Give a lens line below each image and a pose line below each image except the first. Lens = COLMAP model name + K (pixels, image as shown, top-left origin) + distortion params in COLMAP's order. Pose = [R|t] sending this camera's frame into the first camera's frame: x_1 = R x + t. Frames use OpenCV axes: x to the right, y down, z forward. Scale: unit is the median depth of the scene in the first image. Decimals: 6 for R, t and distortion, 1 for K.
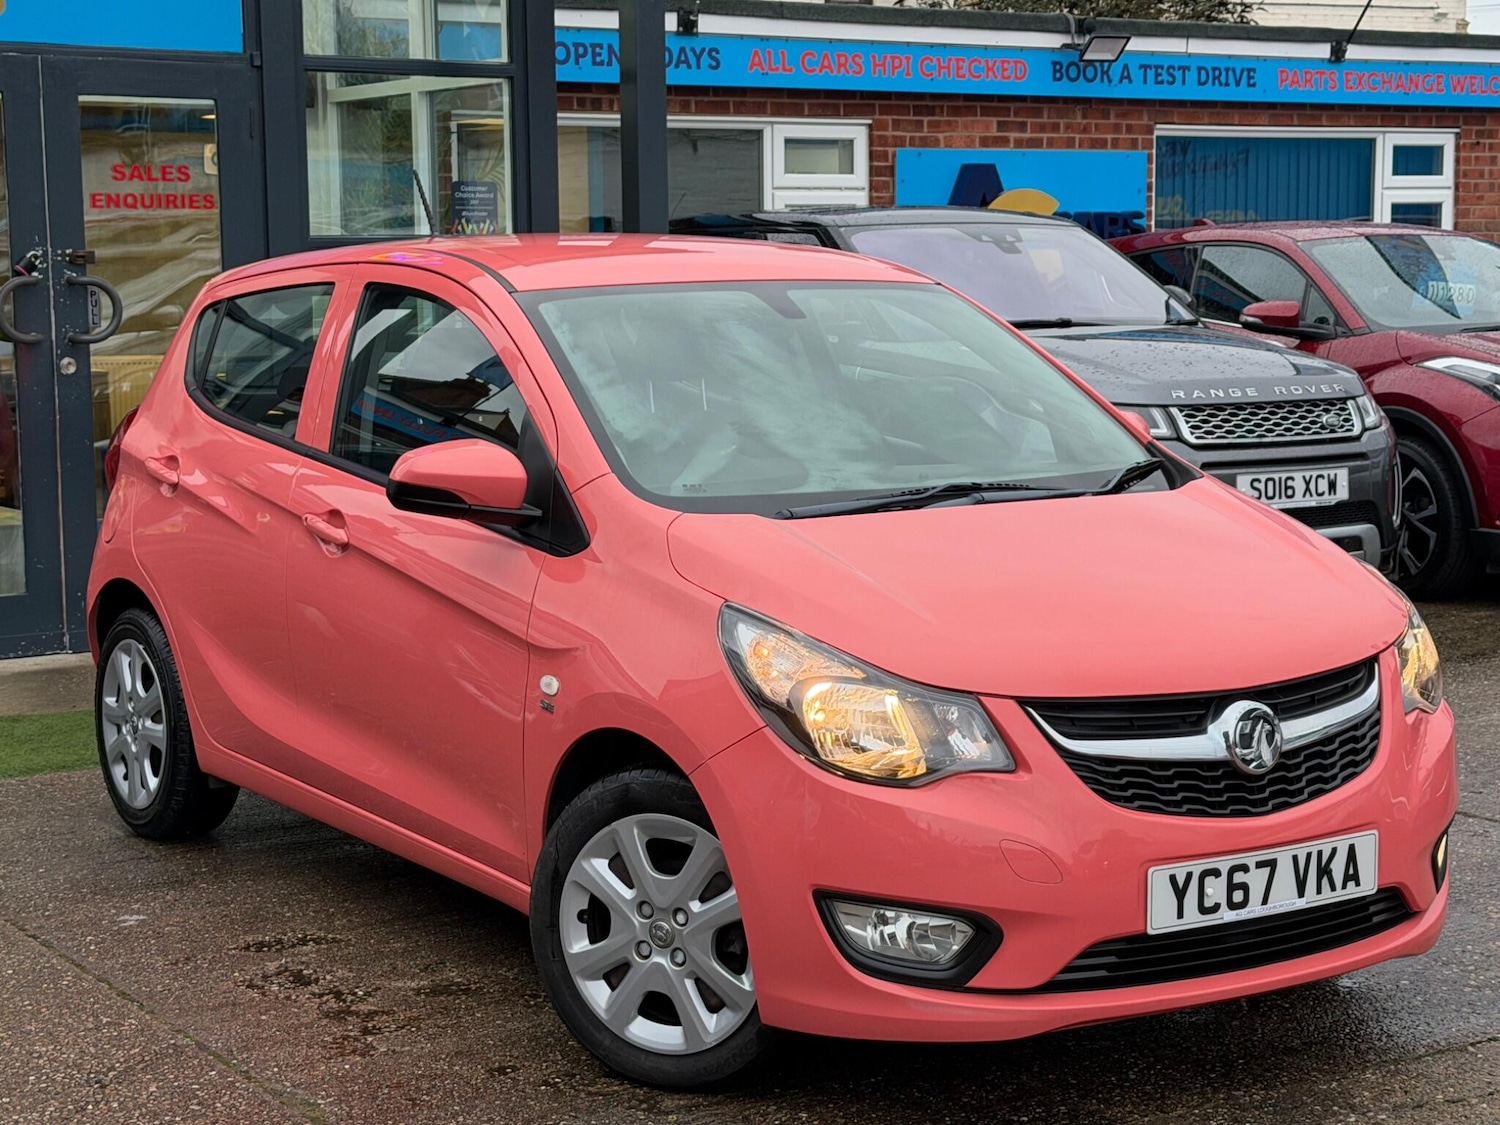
lens RADIAL K [[2608.2, 0, 751.3], [0, 2608.2, 564.9], [0, 0, 1]] dist [0.064907, 0.212568]
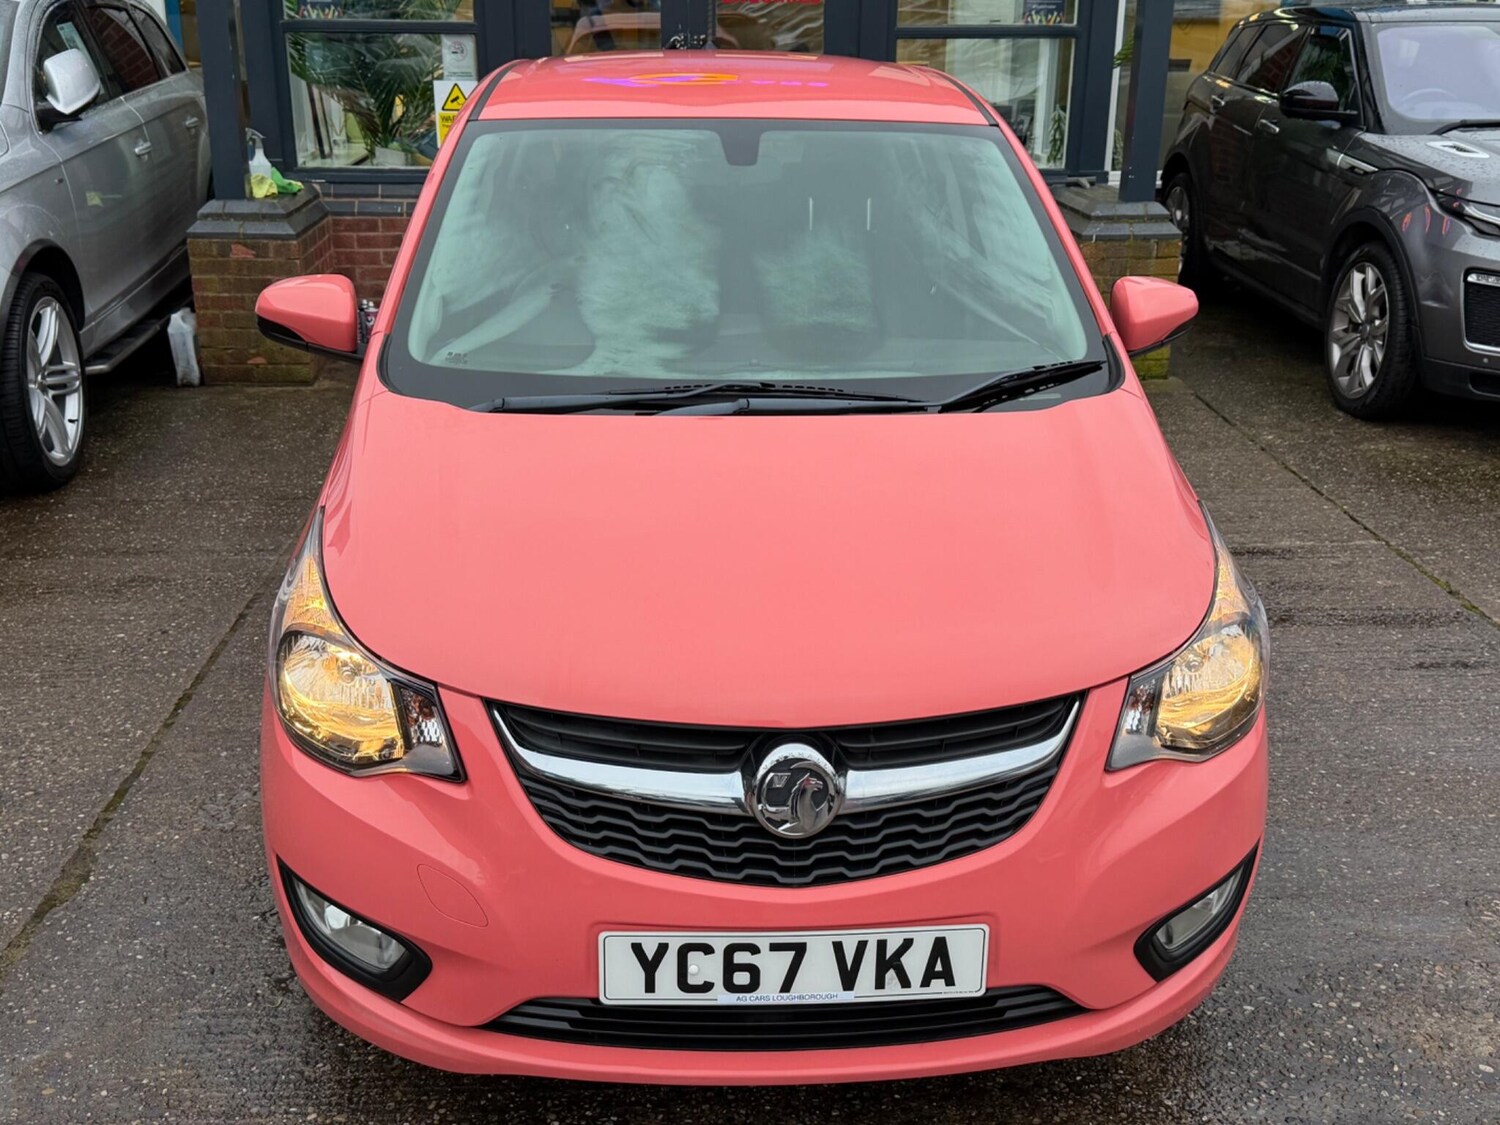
lens RADIAL K [[1541.4, 0, 752.8], [0, 1541.4, 558.2], [0, 0, 1]] dist [0.160196, -0.340820]
pose [[0.868834, 0.181622, -0.460587, 0.319159], [-0.076819, 0.968471, 0.236987, -0.093296], [0.489108, -0.170520, 0.855393, 0.506325]]
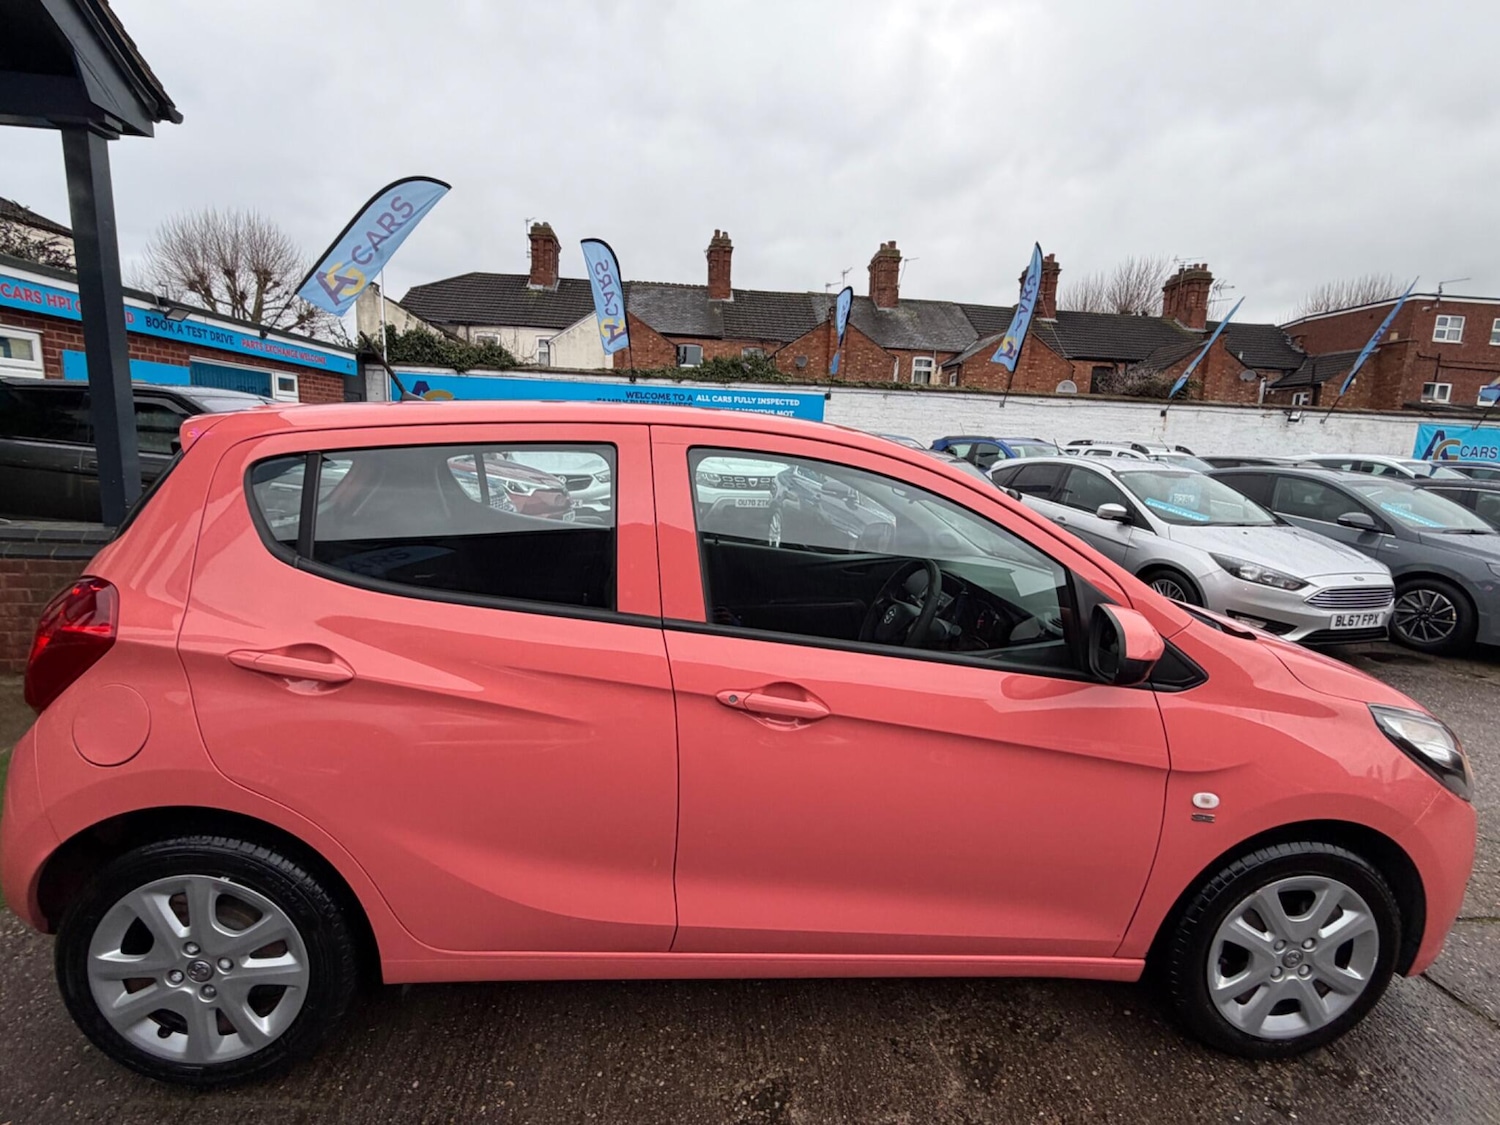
lens RADIAL K [[705.9, 0, 747.5], [0, 705.9, 562.4], [0, 0, 1]] dist [0.000992, -0.000077]
pose [[0.488944, -0.114523, 0.864765, -0.406615], [0.054246, 0.993418, 0.100889, -0.097287], [-0.870627, -0.002420, 0.491938, 0.922142]]
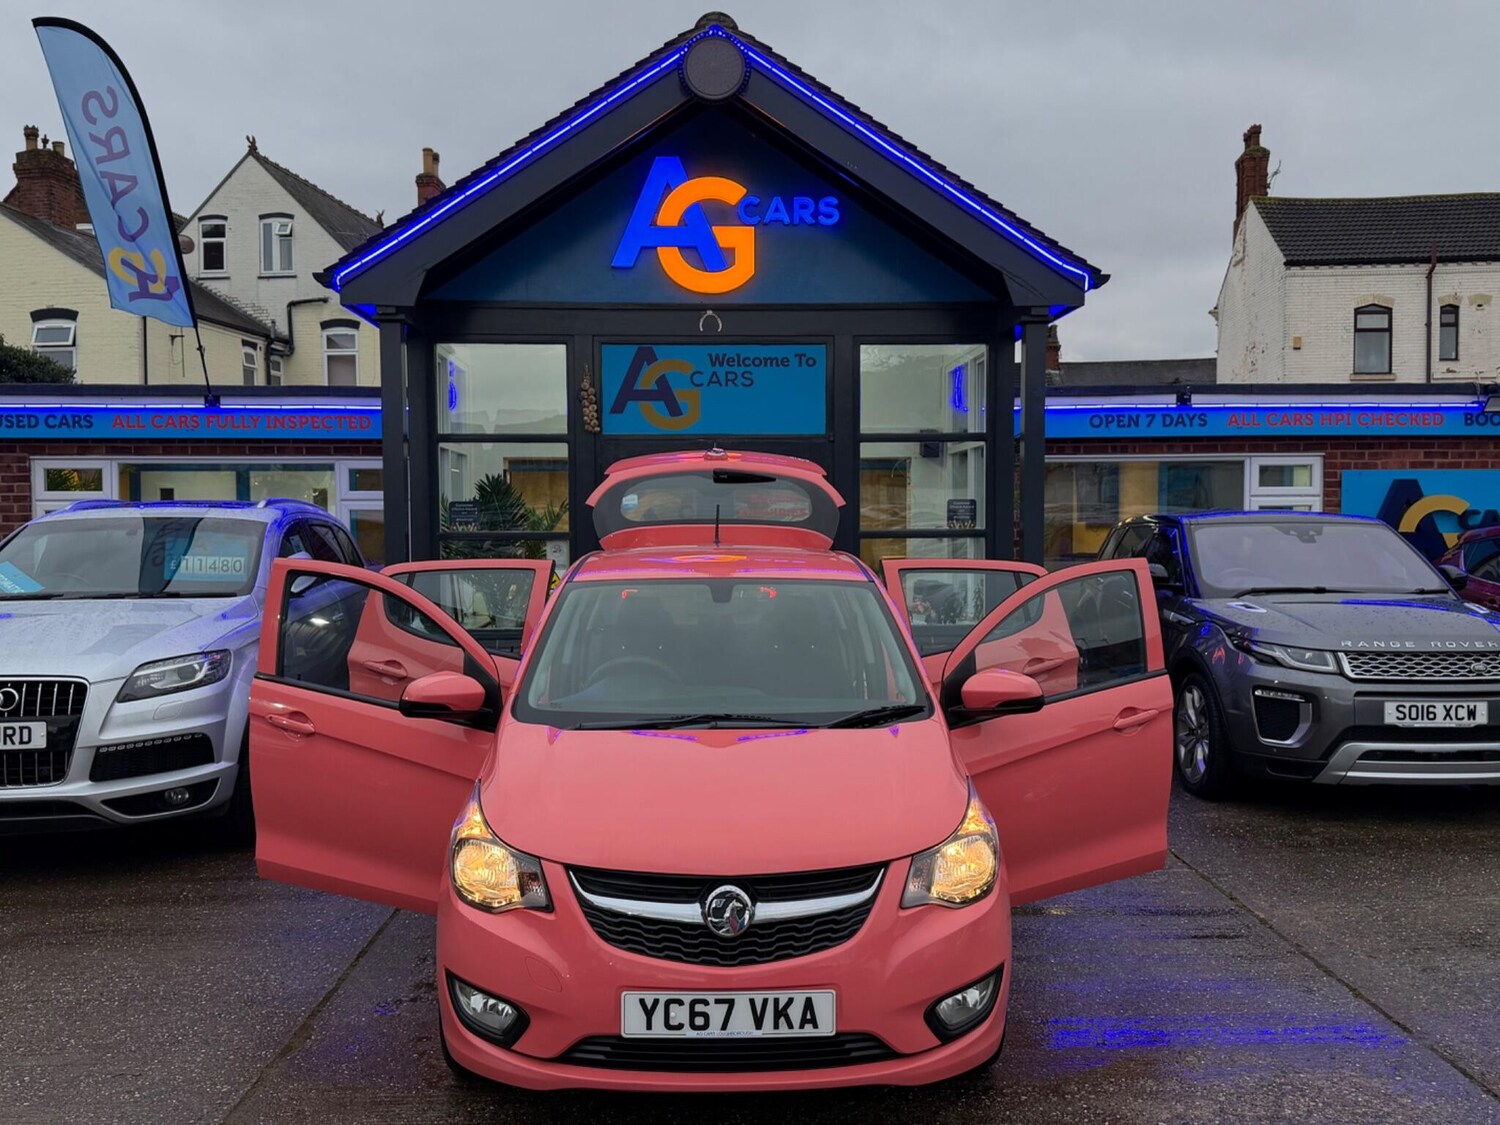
lens RADIAL K [[1343.7, 0, 746.1], [0, 1343.7, 587.4], [0, 0, 1]] dist [0.192952, -0.414870]
pose [[0.851746, 0.033658, -0.522873, 0.495202], [-0.067733, 0.996634, -0.046181, -0.067750], [0.519559, 0.074750, 0.851159, 0.284776]]
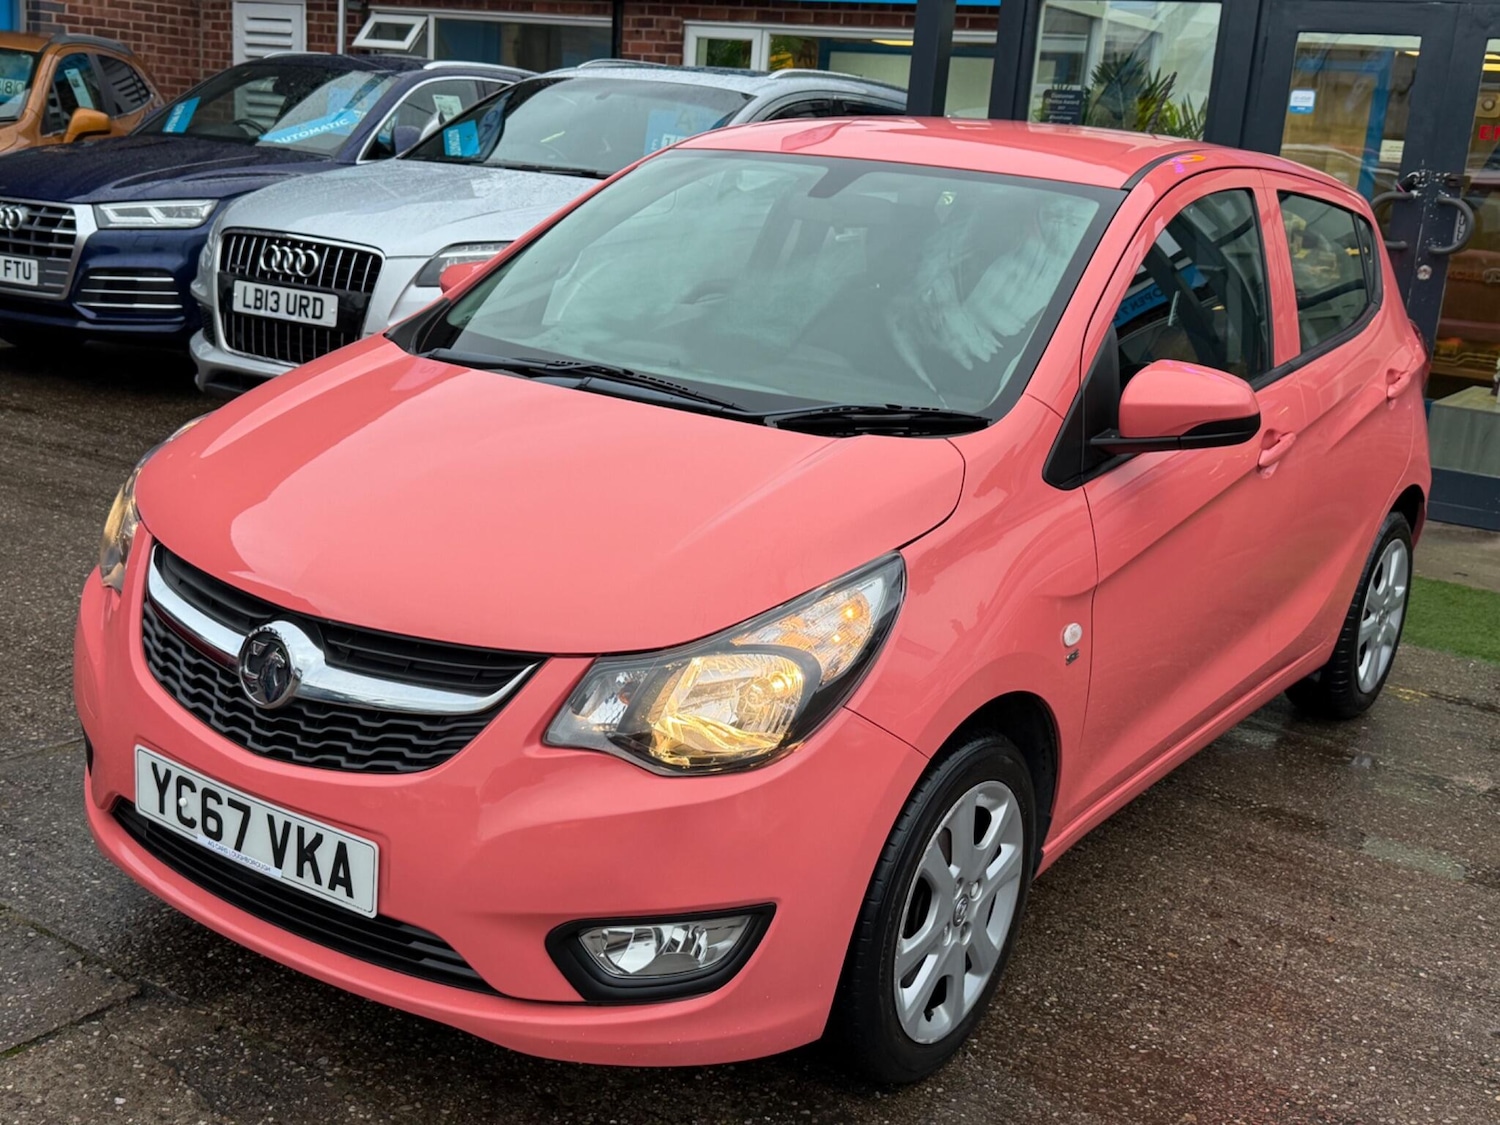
lens RADIAL K [[1658.5, 0, 771.4], [0, 1658.5, 559.7], [0, 0, 1]] dist [0.144276, -0.277243]
pose [[0.382409, 0.267015, -0.884571, 0.608353], [-0.192109, 0.959391, 0.206550, -0.093125], [0.903802, 0.090947, 0.418176, 0.763911]]
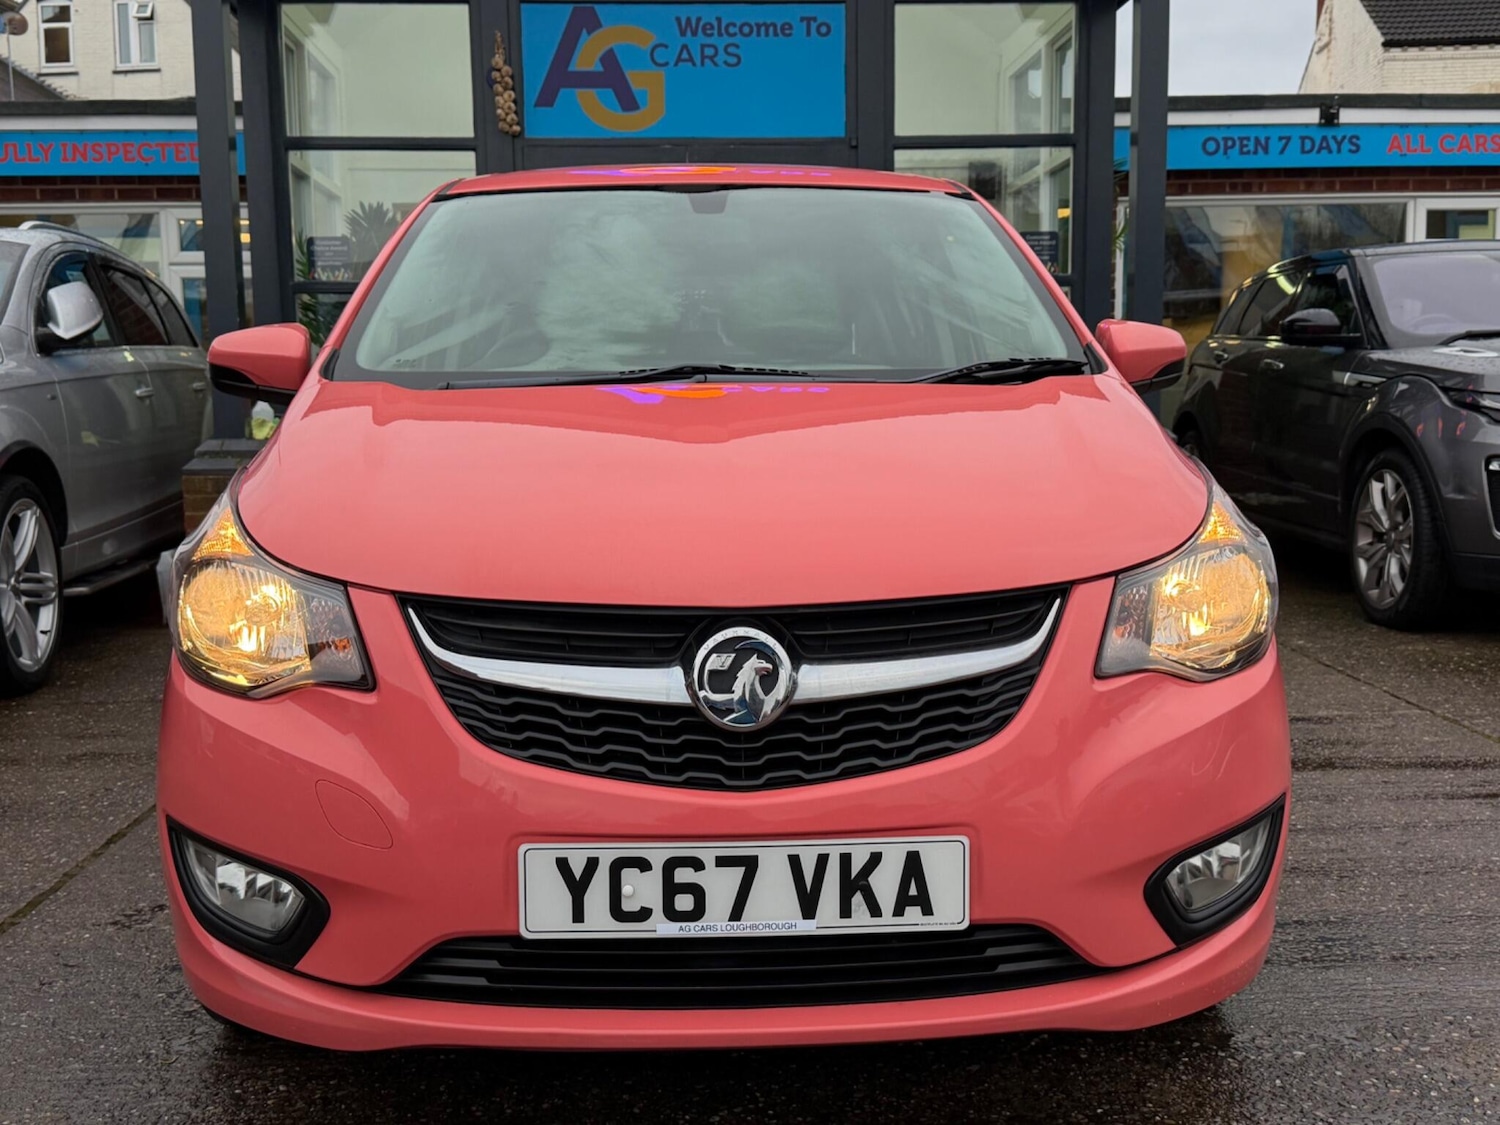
lens RADIAL K [[1591.2, 0, 747.4], [0, 1591.2, 567.1], [0, 0, 1]] dist [0.143612, -0.287034]
pose [[0.860303, 0.055261, -0.506779, 0.339674], [-0.057237, 0.998292, 0.011693, 0.025996], [0.506560, 0.018947, 0.861997, 0.528232]]
